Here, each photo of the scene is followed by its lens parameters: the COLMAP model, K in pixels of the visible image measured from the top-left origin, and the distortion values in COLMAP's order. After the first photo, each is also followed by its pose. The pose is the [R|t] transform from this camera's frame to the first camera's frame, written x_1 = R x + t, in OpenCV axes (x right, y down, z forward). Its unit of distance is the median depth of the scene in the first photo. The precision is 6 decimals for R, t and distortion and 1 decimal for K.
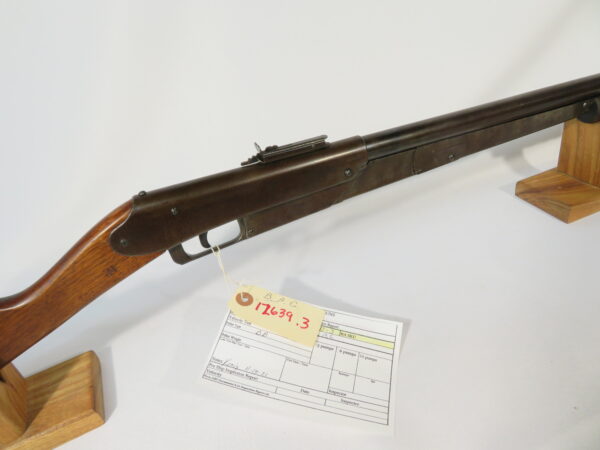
lens RADIAL K [[431.0, 0, 300.0], [0, 431.0, 225.0], [0, 0, 1]] dist [-0.001122, 0.000149]
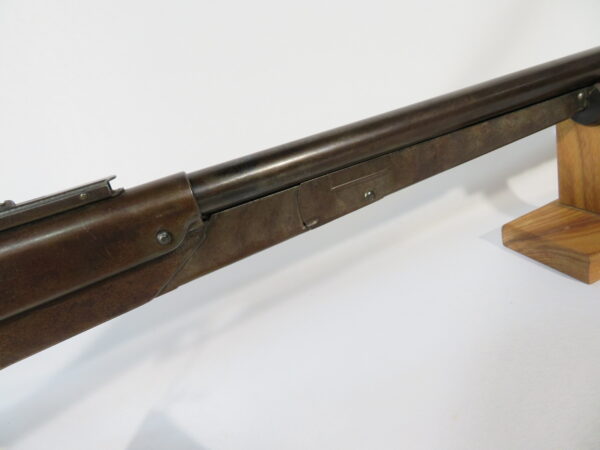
lens RADIAL K [[431.0, 0, 300.0], [0, 431.0, 225.0], [0, 0, 1]] dist [-0.001122, 0.000149]
pose [[0.995020, -0.093727, -0.033906, 0.297879], [0.087548, 0.984472, -0.152155, -0.037270], [0.047640, 0.148429, 0.987775, 0.448732]]
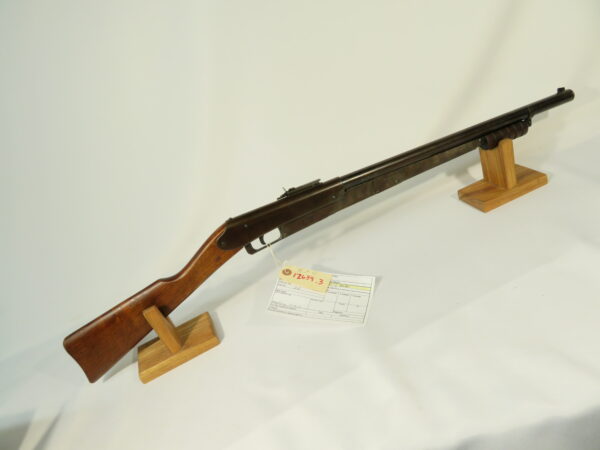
lens RADIAL K [[431.0, 0, 300.0], [0, 431.0, 225.0], [0, 0, 1]] dist [-0.001122, 0.000149]
pose [[0.985159, -0.110855, -0.131045, 0.190926], [0.099178, 0.990759, -0.092524, 0.151441], [0.140091, 0.078154, 0.987049, -0.826030]]
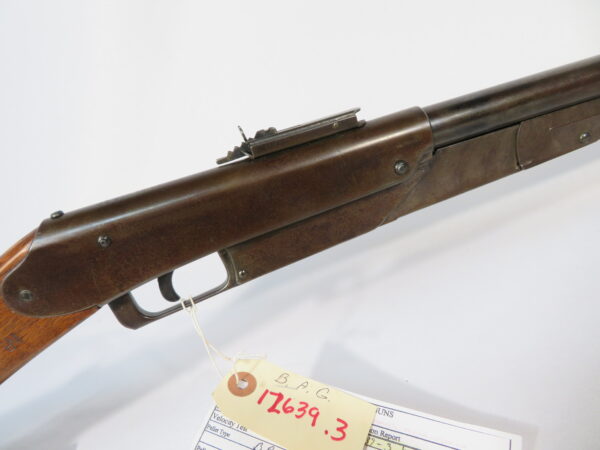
lens RADIAL K [[431.0, 0, 300.0], [0, 431.0, 225.0], [0, 0, 1]] dist [-0.001122, 0.000149]
pose [[0.980985, -0.049869, -0.187565, 0.081610], [0.028744, 0.993098, -0.113708, 0.018753], [0.191941, 0.106155, 0.975648, 0.397605]]
